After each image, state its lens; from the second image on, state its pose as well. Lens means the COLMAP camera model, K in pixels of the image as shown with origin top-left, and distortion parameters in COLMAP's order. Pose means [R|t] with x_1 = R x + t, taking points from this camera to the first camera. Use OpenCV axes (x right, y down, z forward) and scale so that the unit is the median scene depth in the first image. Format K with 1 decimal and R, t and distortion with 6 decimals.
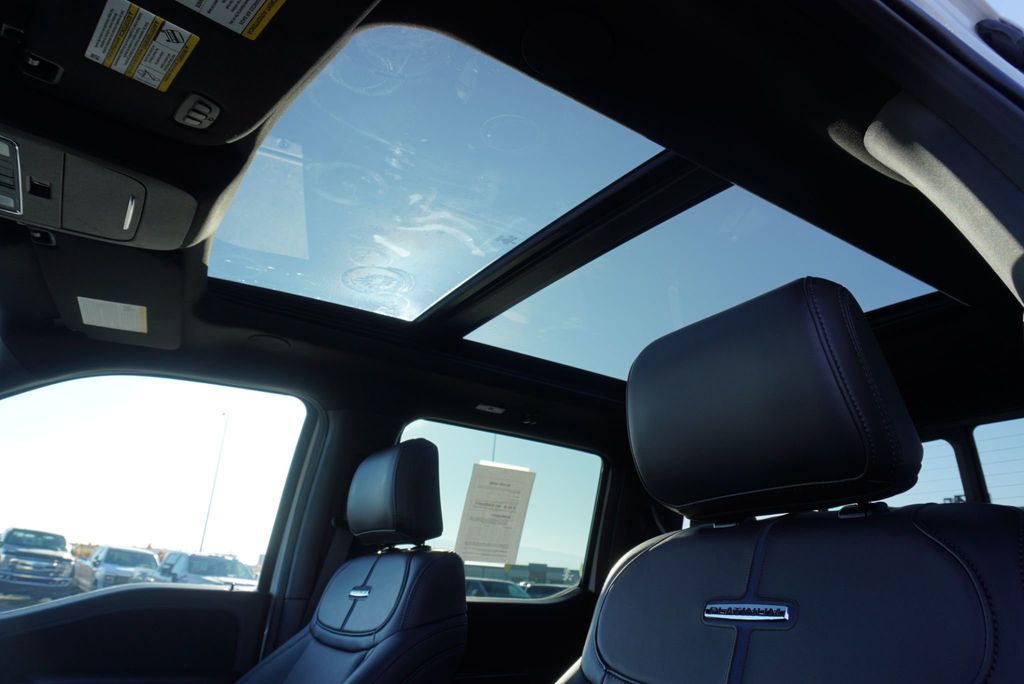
lens RADIAL K [[686.1, 0, 510.2], [0, 686.1, 345.1], [0, 0, 1]] dist [-0.046663, 0.041254]
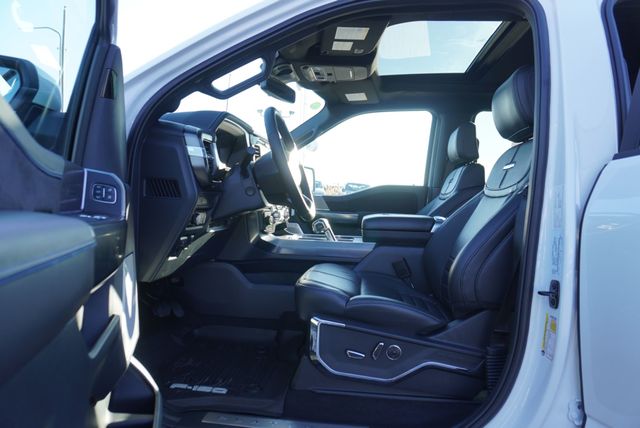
lens RADIAL K [[428.8, 0, 318.9], [0, 428.8, 215.9], [0, 0, 1]] dist [-0.046663, 0.041254]
pose [[0.772456, -0.005198, -0.635047, 0.488813], [0.226256, 0.936604, 0.267545, -0.093223], [0.593397, -0.350350, 0.724662, -0.658618]]
